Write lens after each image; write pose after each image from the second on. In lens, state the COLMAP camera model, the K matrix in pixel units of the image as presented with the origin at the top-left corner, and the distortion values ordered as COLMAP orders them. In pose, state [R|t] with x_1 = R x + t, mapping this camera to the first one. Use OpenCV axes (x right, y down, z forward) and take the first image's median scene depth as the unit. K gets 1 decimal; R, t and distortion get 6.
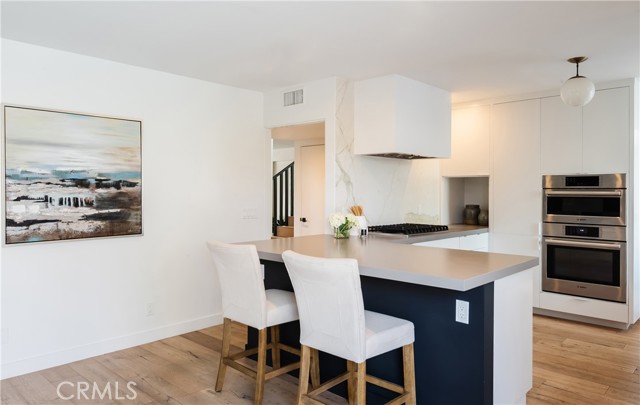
lens RADIAL K [[451.2, 0, 319.7], [0, 451.2, 198.0], [0, 0, 1]] dist [0.001268, -0.002539]
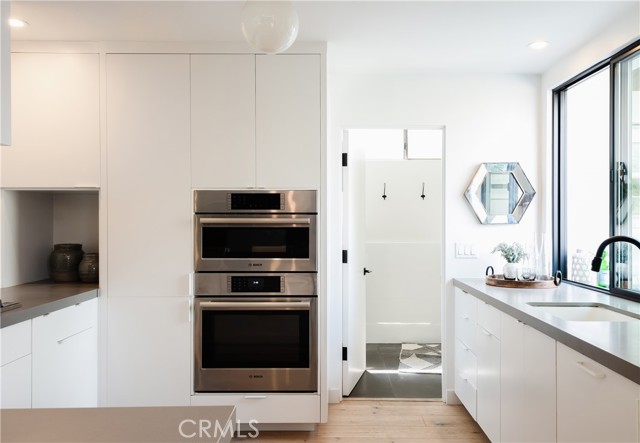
lens RADIAL K [[547.7, 0, 320.4], [0, 547.7, 220.5], [0, 0, 1]] dist [0.047644, -0.000908]
pose [[0.739997, 0.000216, 0.672610, 0.147234], [0.012092, 0.999834, -0.013623, -0.000256], [-0.672501, 0.018214, 0.739872, 0.388308]]
